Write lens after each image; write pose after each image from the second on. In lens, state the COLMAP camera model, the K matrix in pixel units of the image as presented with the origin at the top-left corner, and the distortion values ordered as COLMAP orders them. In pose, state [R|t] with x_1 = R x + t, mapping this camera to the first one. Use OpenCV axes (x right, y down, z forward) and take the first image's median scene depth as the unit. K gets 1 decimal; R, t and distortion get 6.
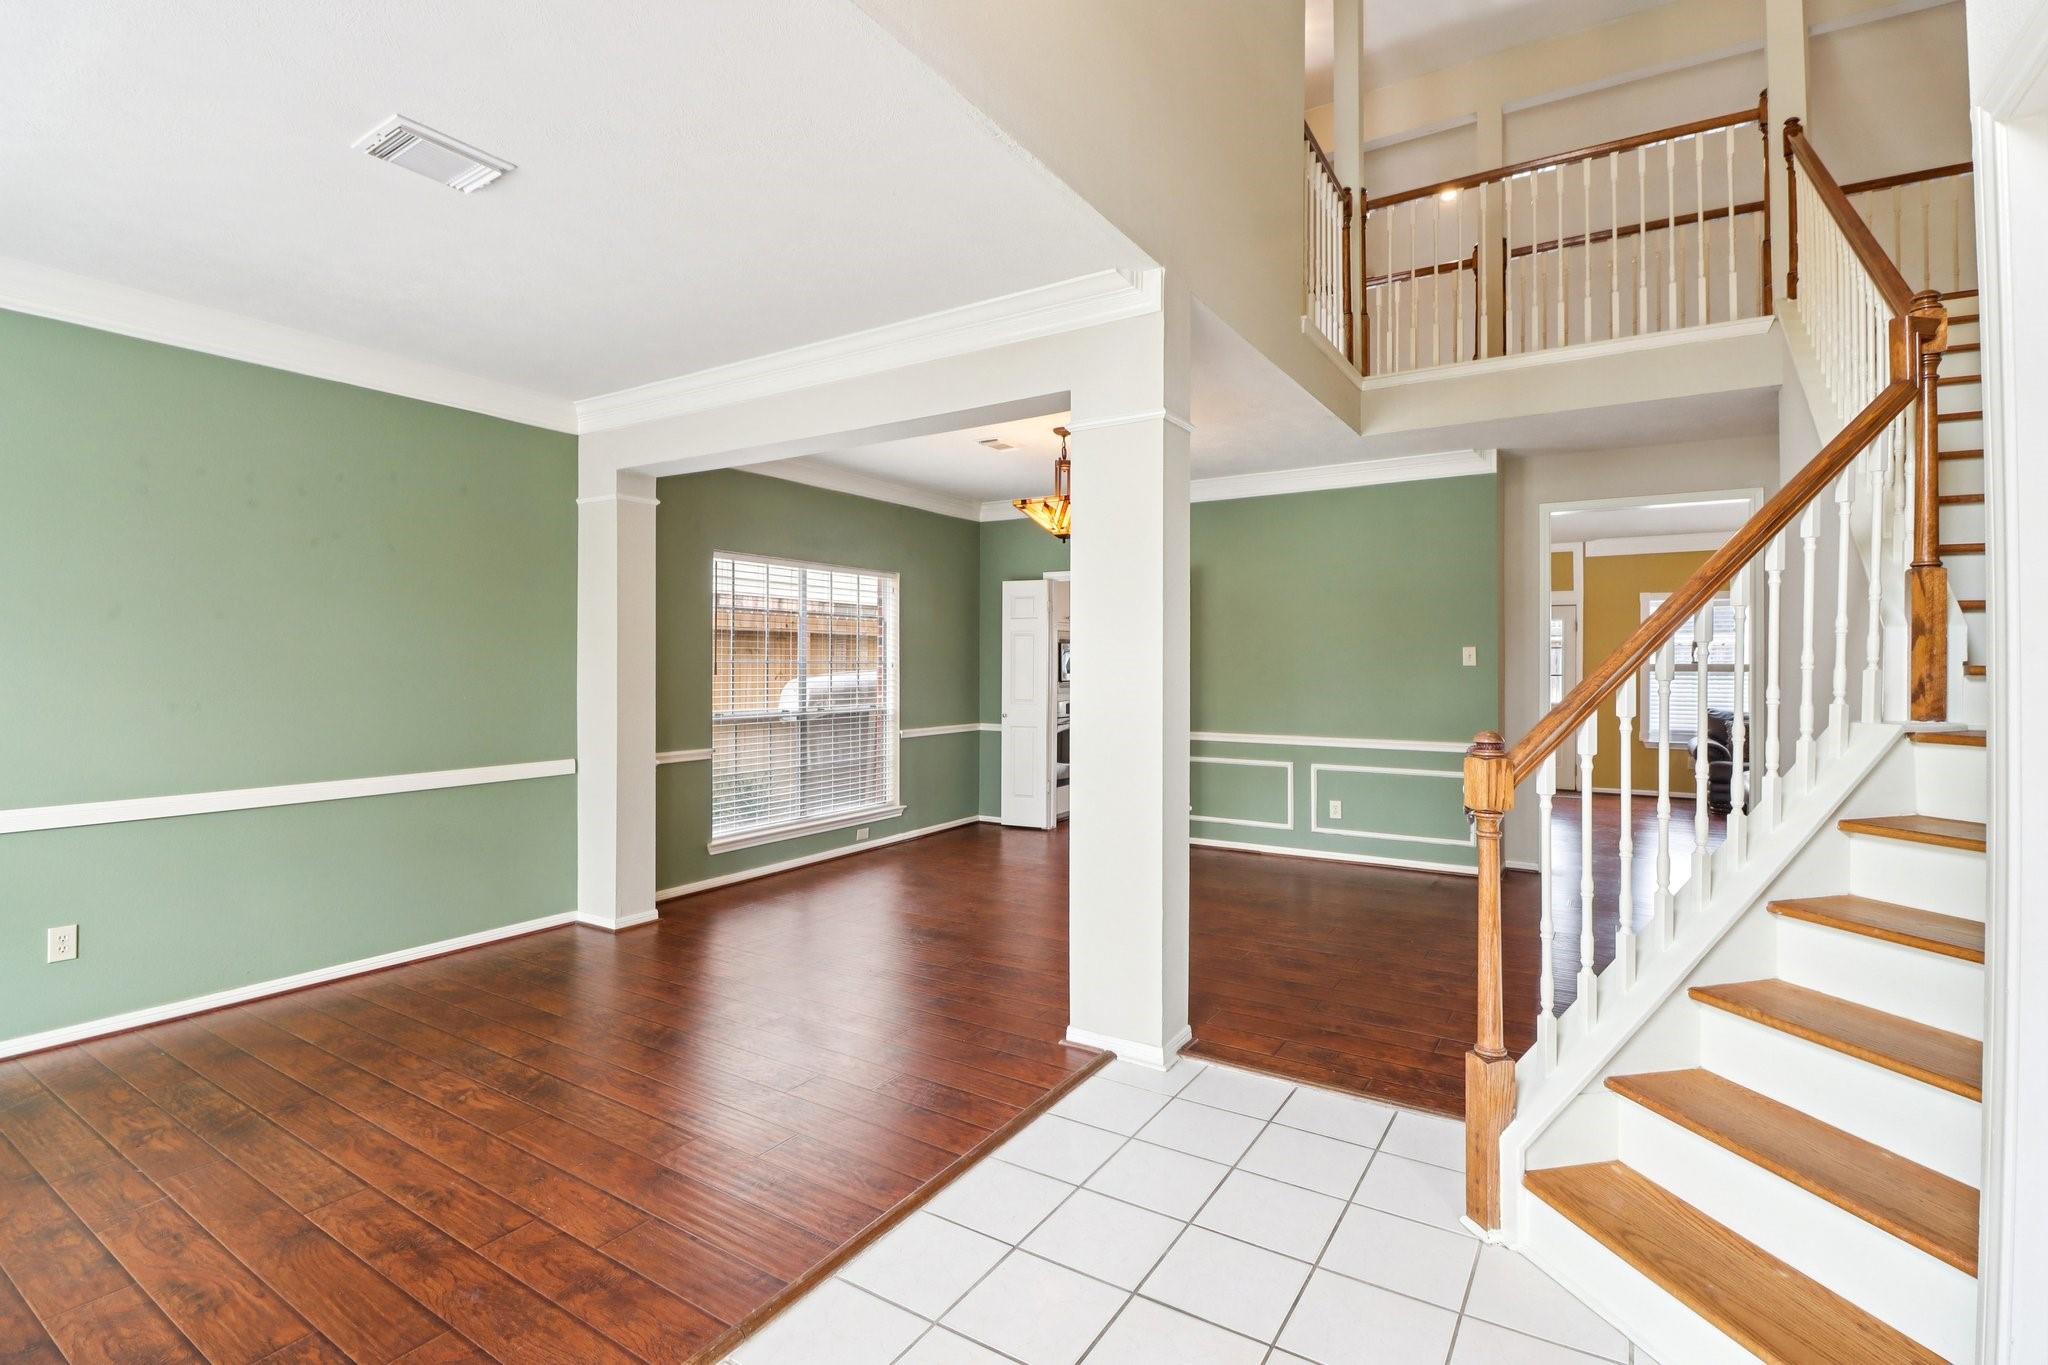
lens RADIAL K [[961.3, 0, 1026.7], [0, 961.3, 671.0], [0, 0, 1]] dist [-0.013056, -0.002968]
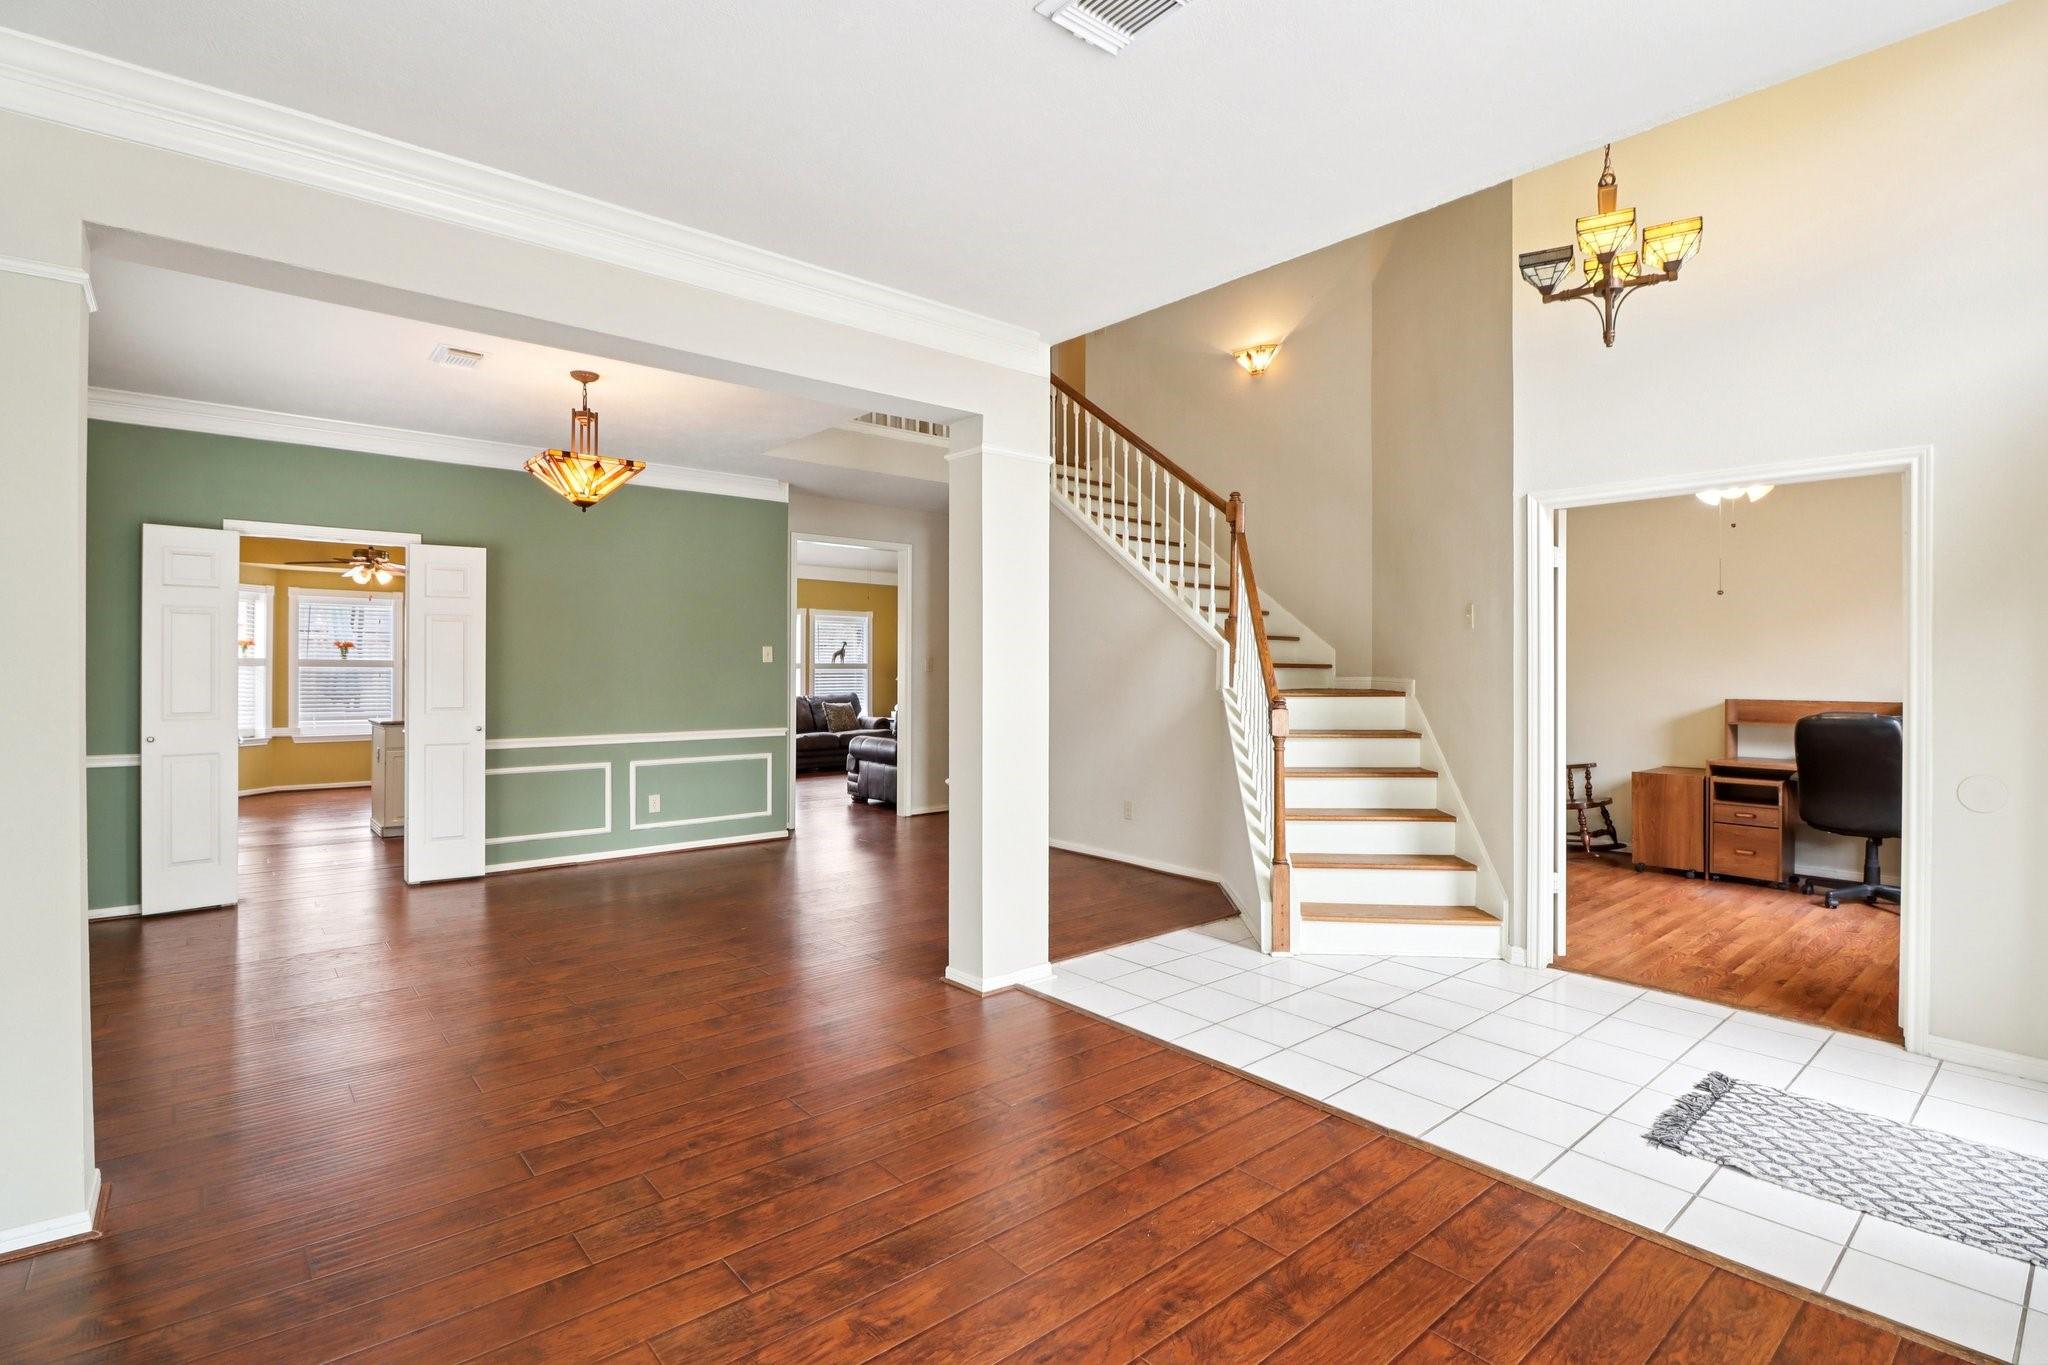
lens RADIAL K [[961.3, 0, 1031.1], [0, 961.3, 674.6], [0, 0, 1]] dist [-0.013056, -0.002968]
pose [[0.289385, -0.006617, 0.957190, -0.528667], [0.003772, 0.999976, 0.005772, 0.003440], [-0.957205, 0.001940, 0.289403, 0.322691]]
